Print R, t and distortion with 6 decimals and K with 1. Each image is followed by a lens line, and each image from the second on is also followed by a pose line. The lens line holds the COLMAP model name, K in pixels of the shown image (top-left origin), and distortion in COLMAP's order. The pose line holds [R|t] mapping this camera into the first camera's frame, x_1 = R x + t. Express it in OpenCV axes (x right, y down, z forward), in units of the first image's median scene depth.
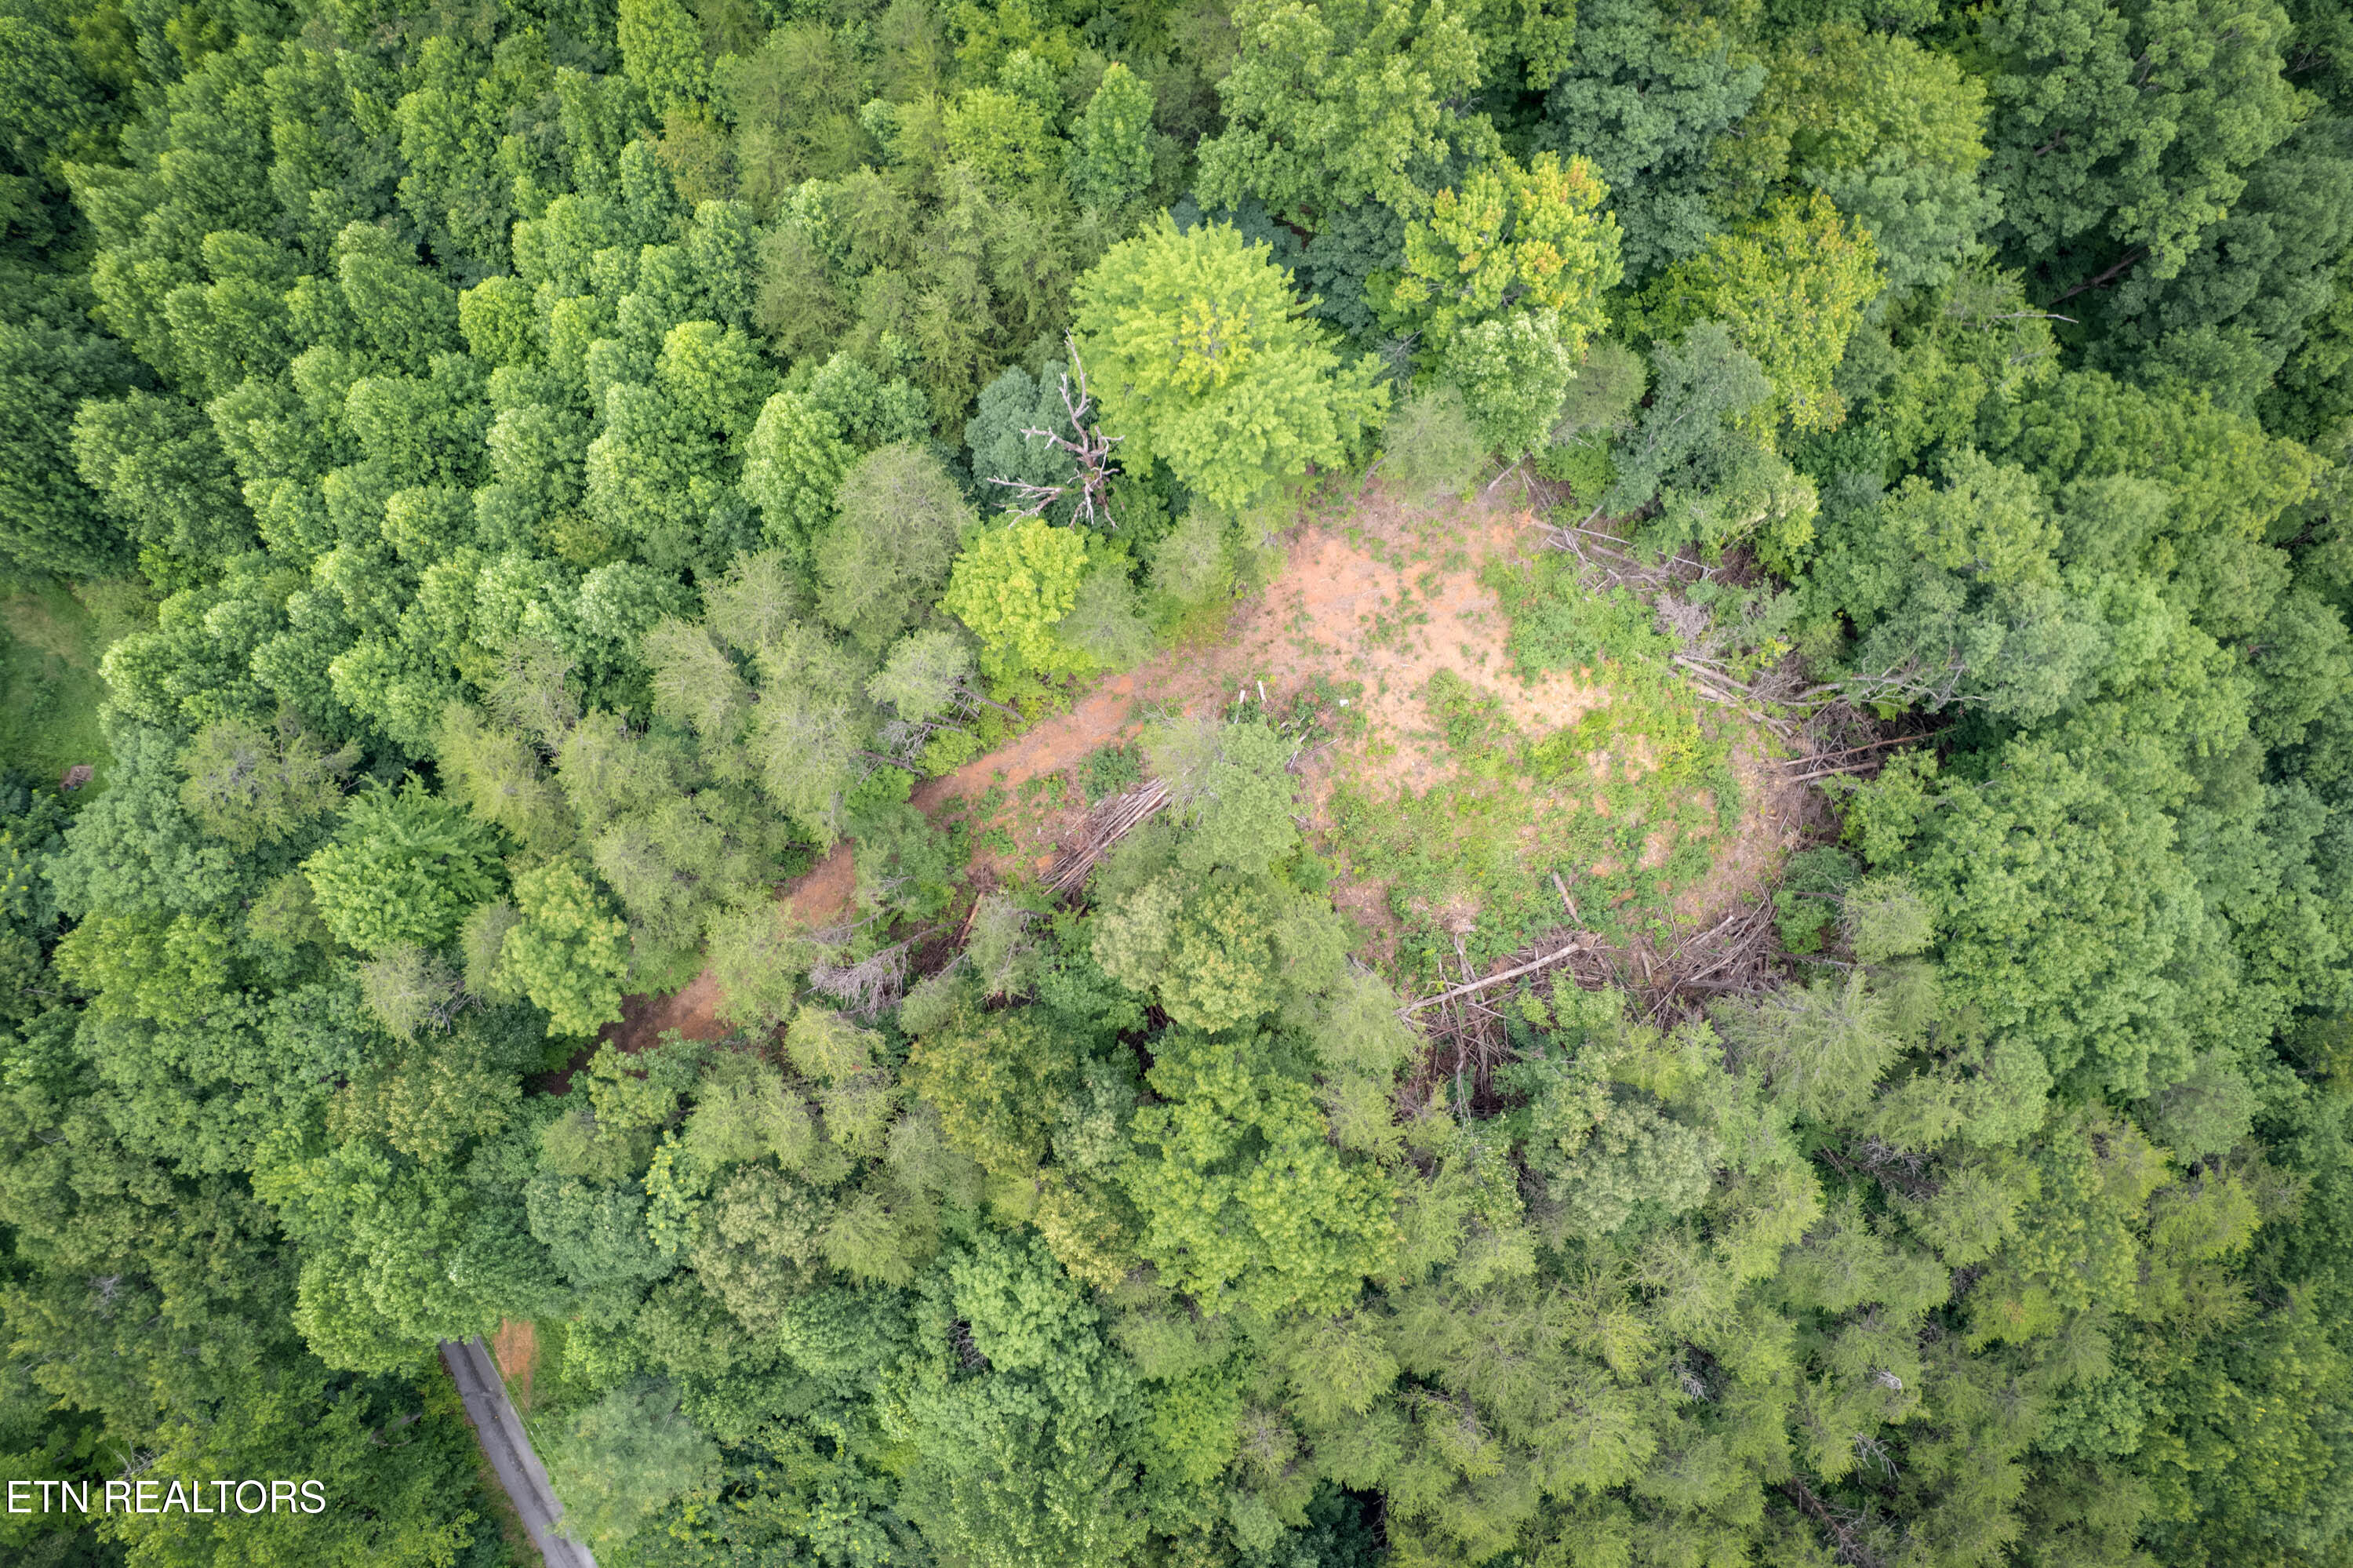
lens RADIAL K [[1512.2, 0, 1182.2], [0, 1512.2, 796.0], [0, 0, 1]] dist [-0.081257, 0.077391]
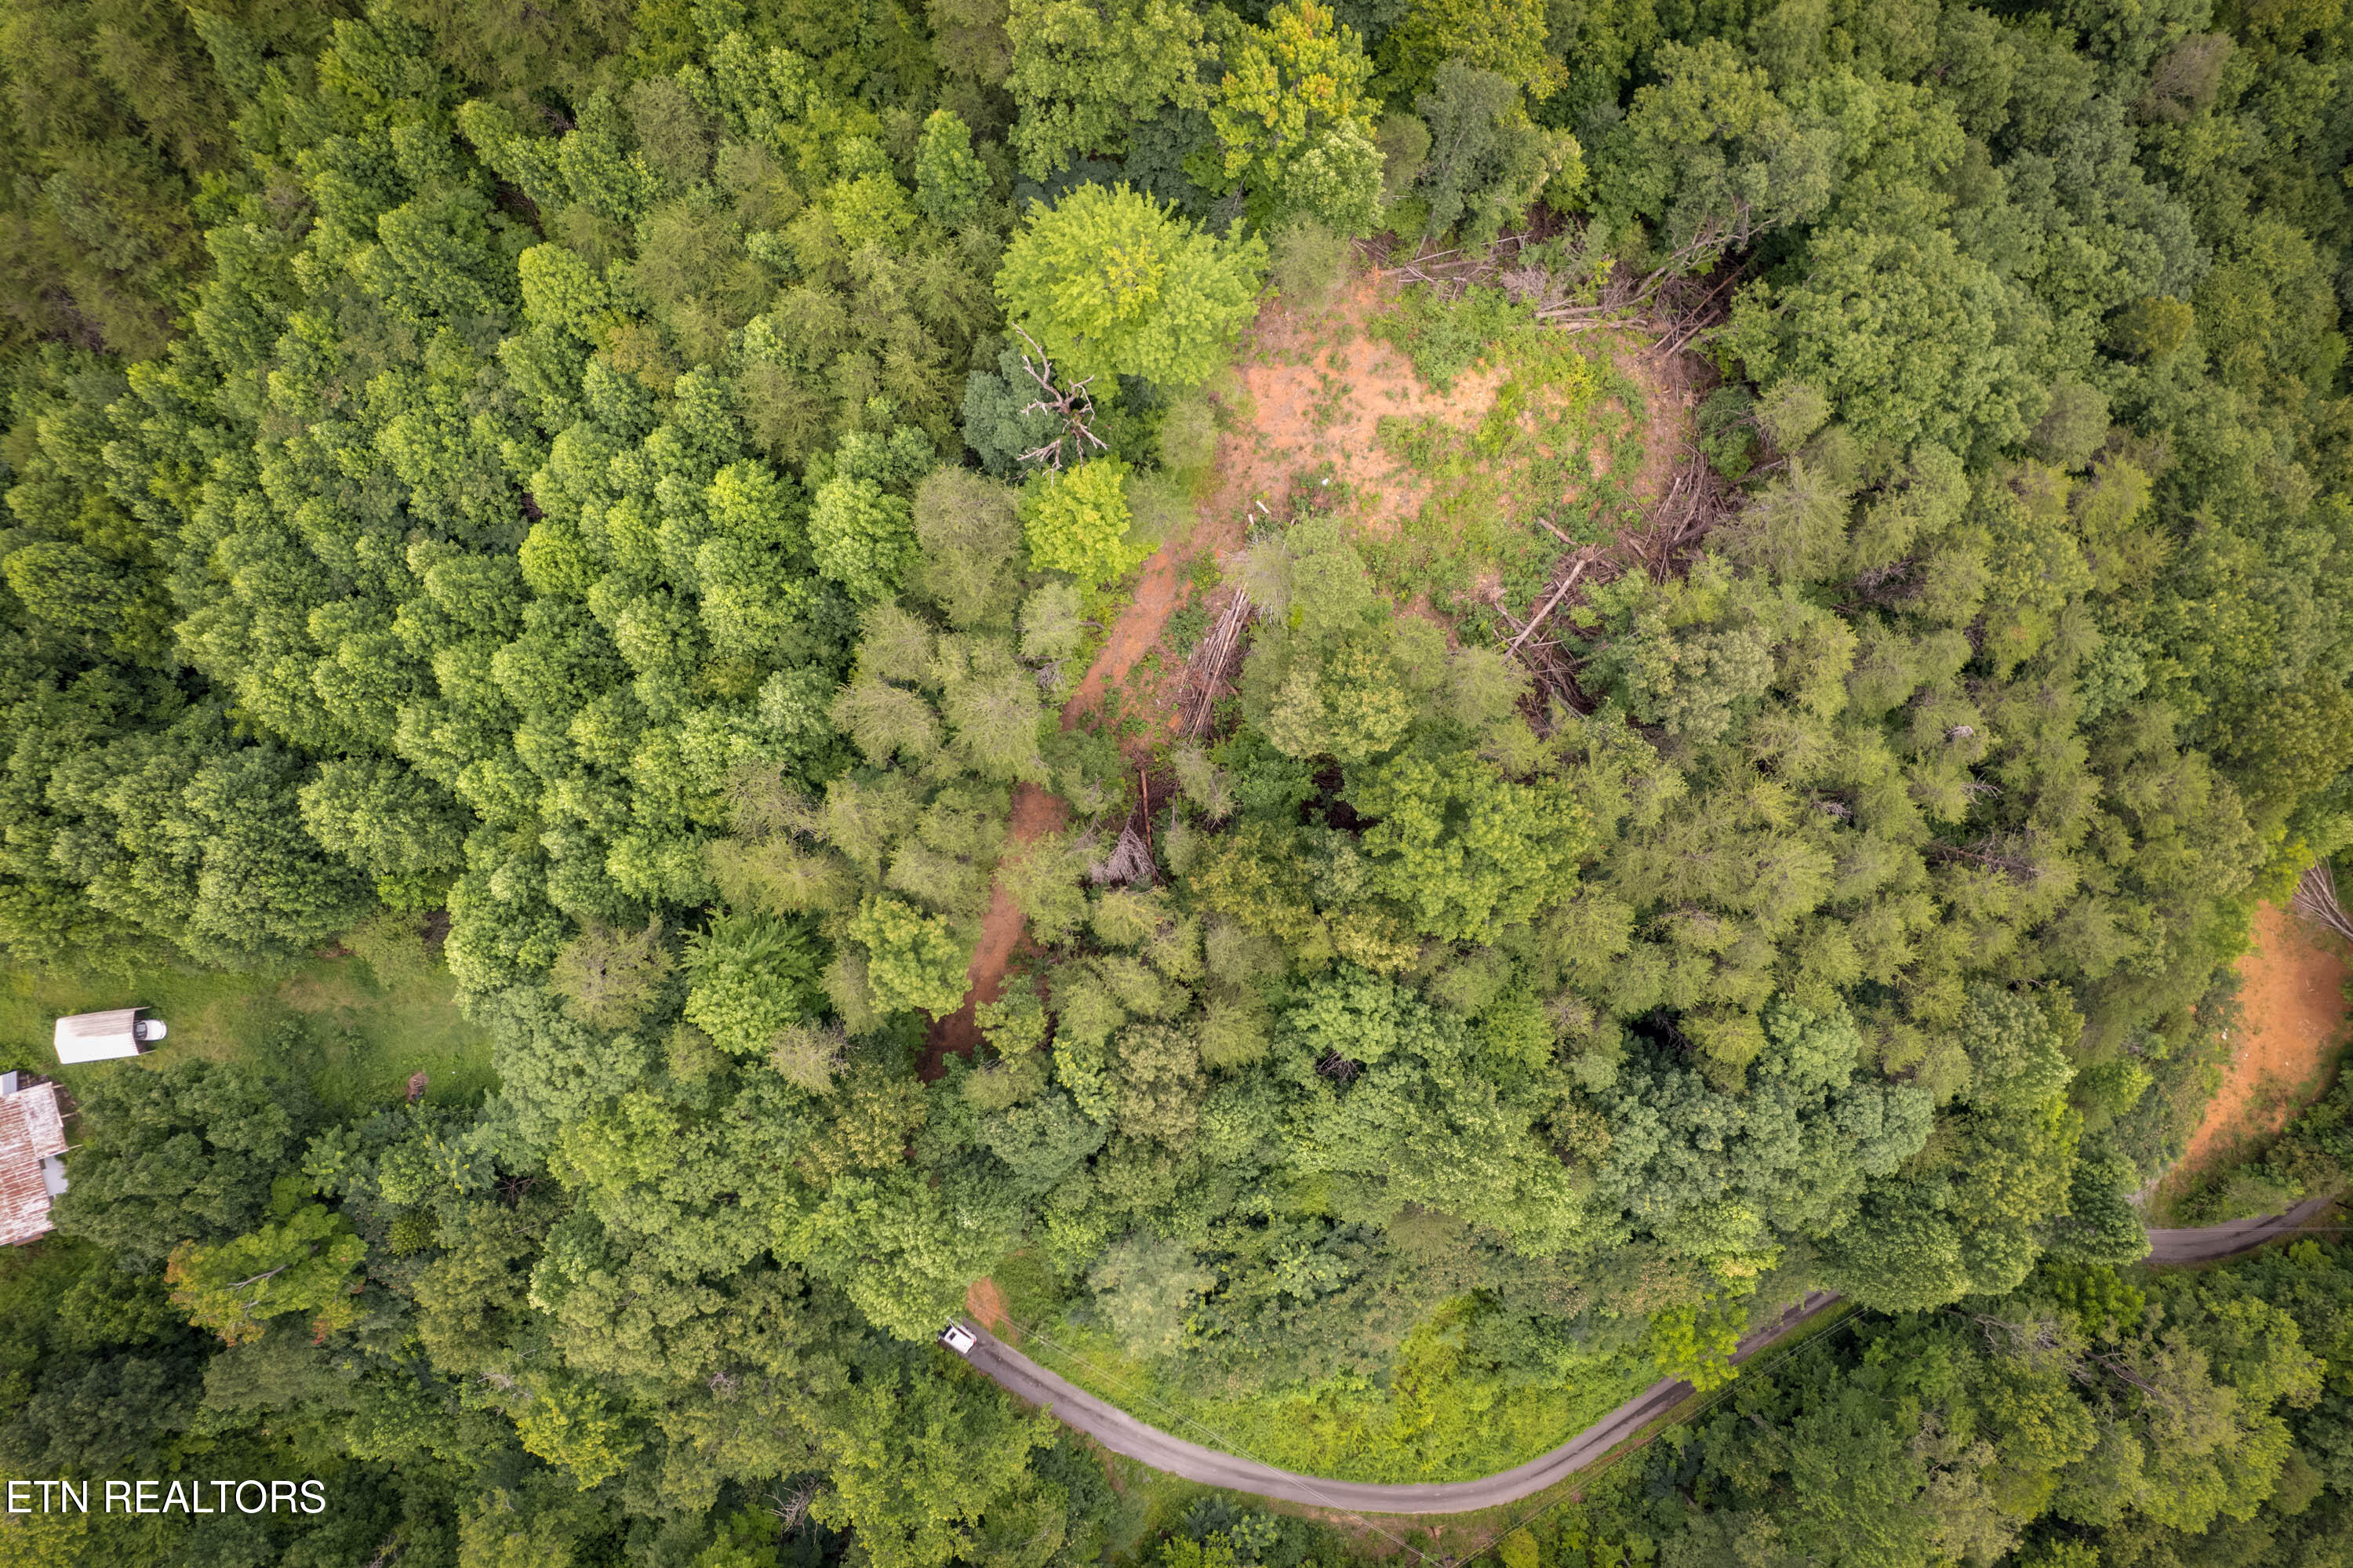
lens RADIAL K [[1512.2, 0, 1182.2], [0, 1512.2, 796.0], [0, 0, 1]] dist [-0.081257, 0.077391]
pose [[0.861773, -0.506979, 0.017899, -0.161636], [0.503720, 0.859348, 0.088240, -0.010575], [-0.060118, -0.067026, 0.995938, -0.253699]]
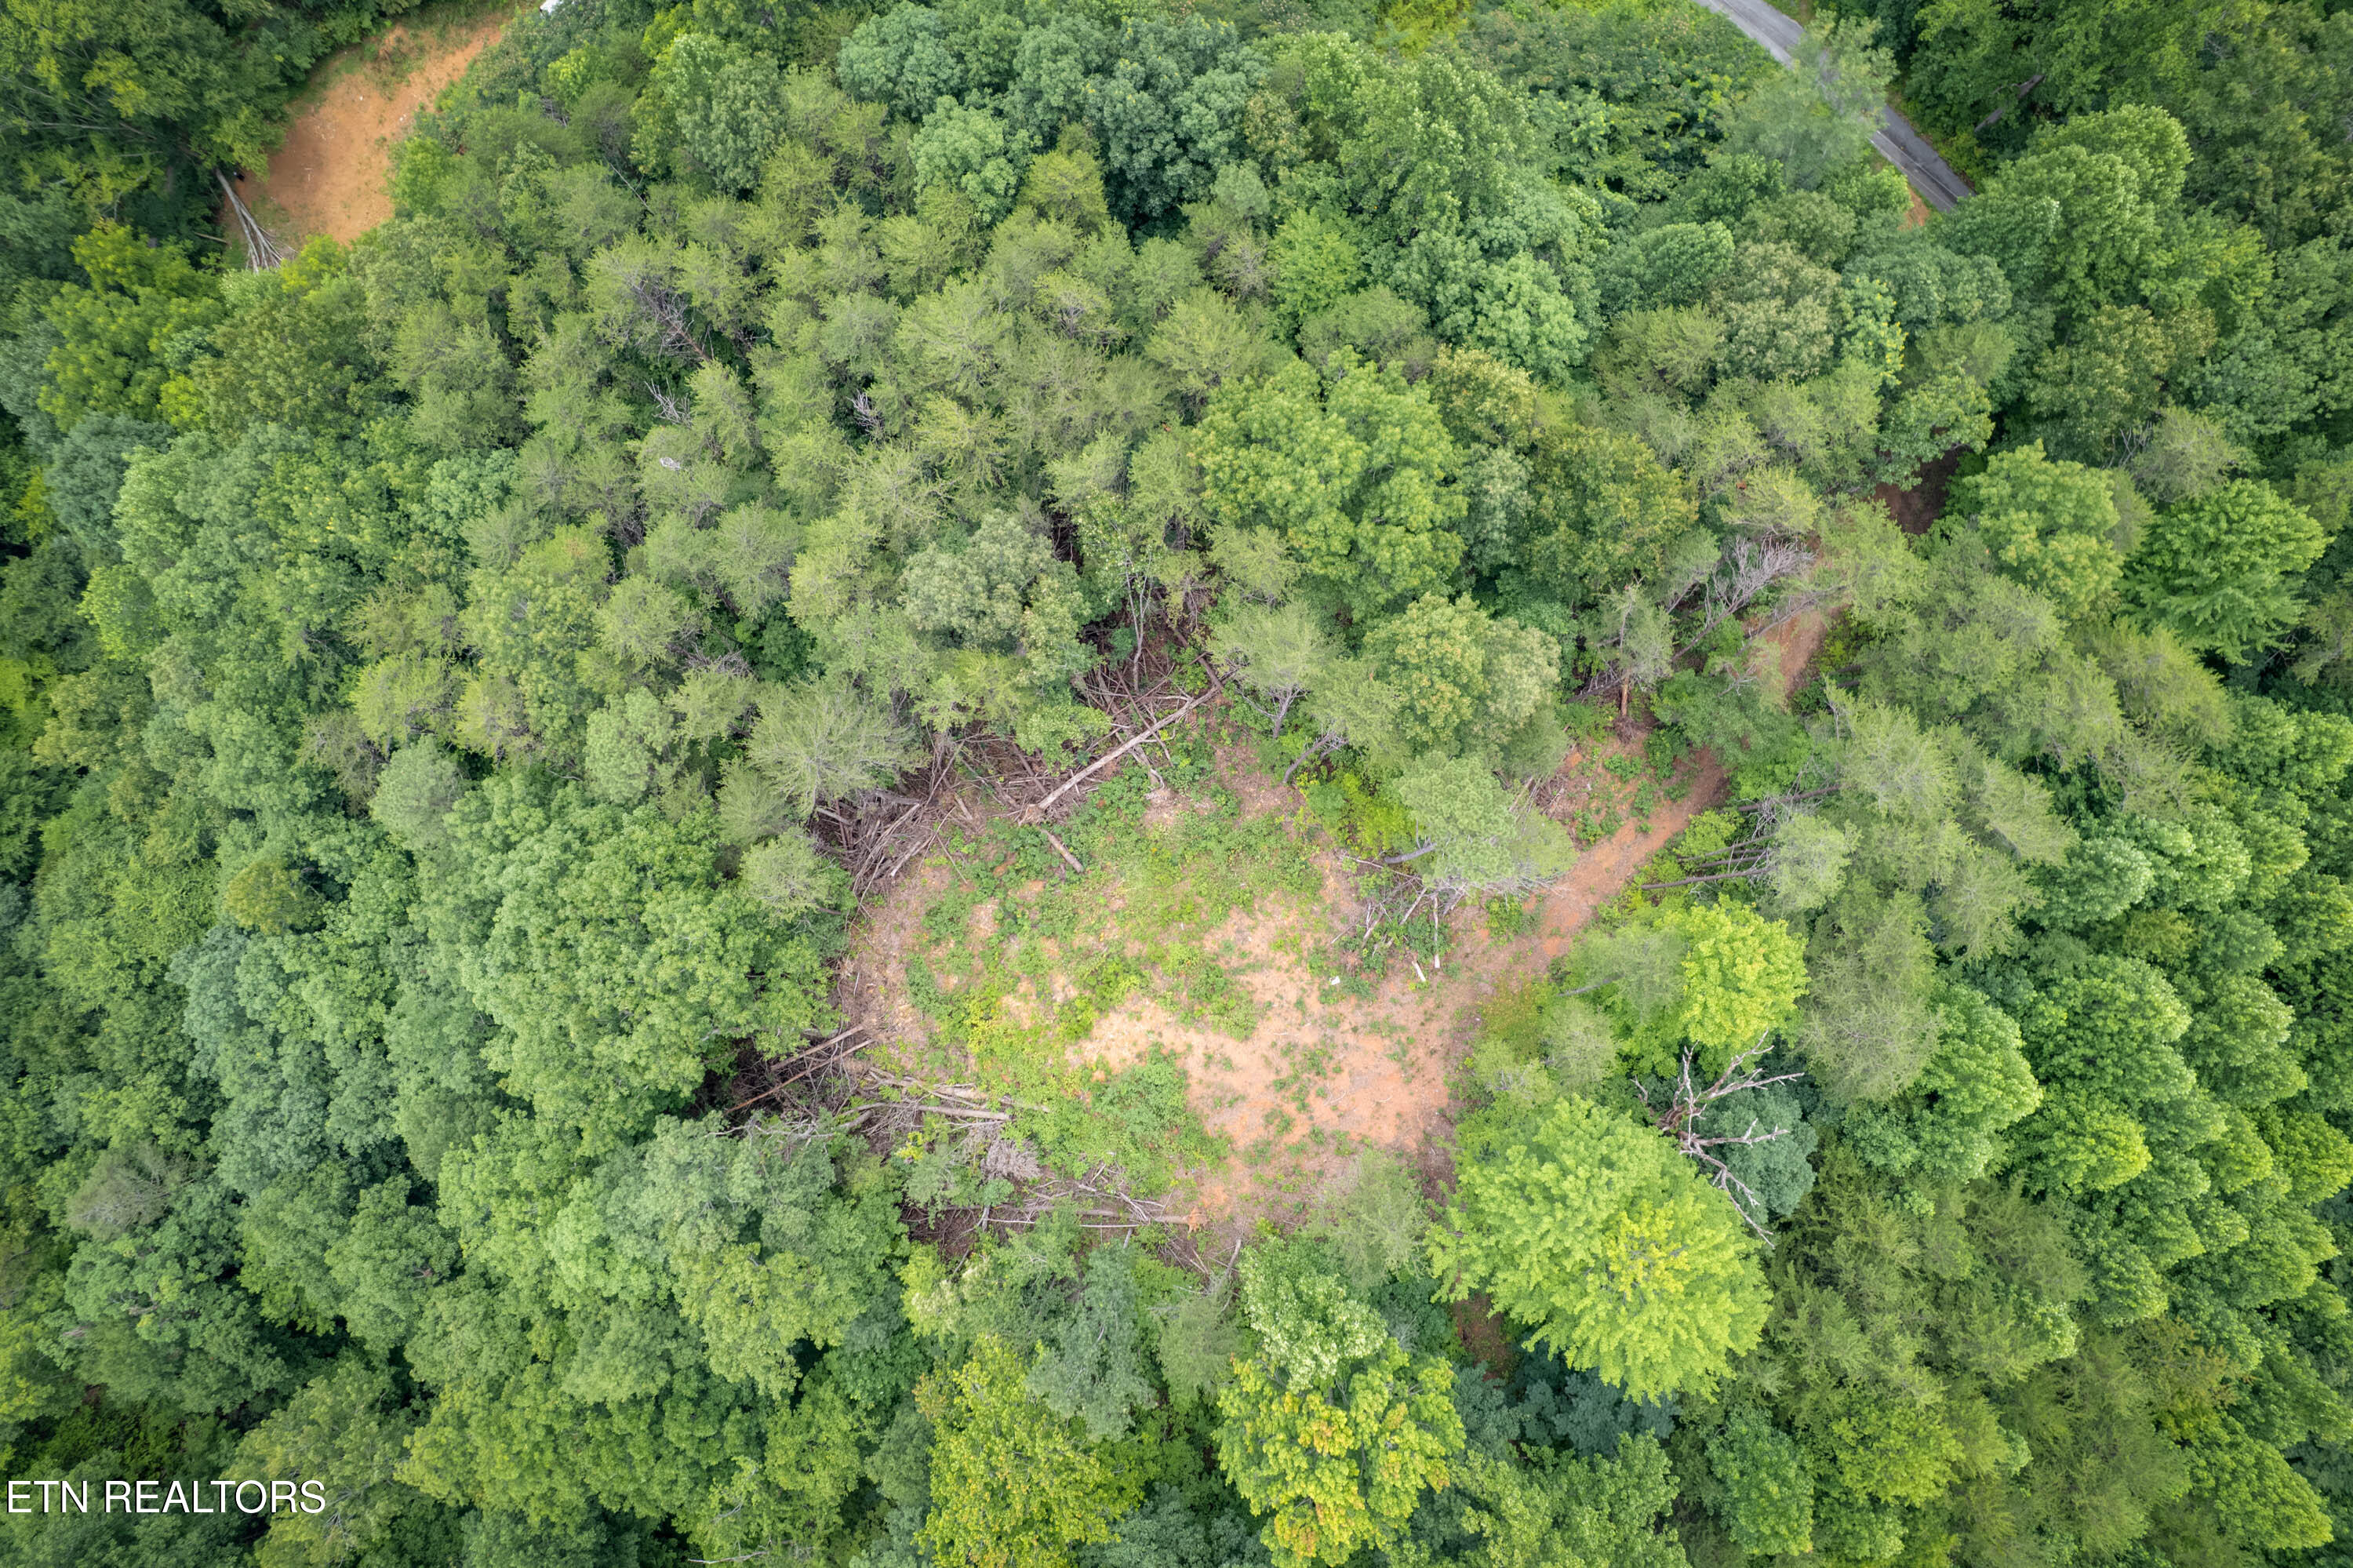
lens RADIAL K [[1512.2, 0, 1182.2], [0, 1512.2, 796.0], [0, 0, 1]] dist [-0.081257, 0.077391]
pose [[-0.969470, 0.245198, -0.002462, 0.198775], [-0.242514, -0.957273, 0.157528, -0.086463], [0.036268, 0.153316, 0.987511, 0.009566]]
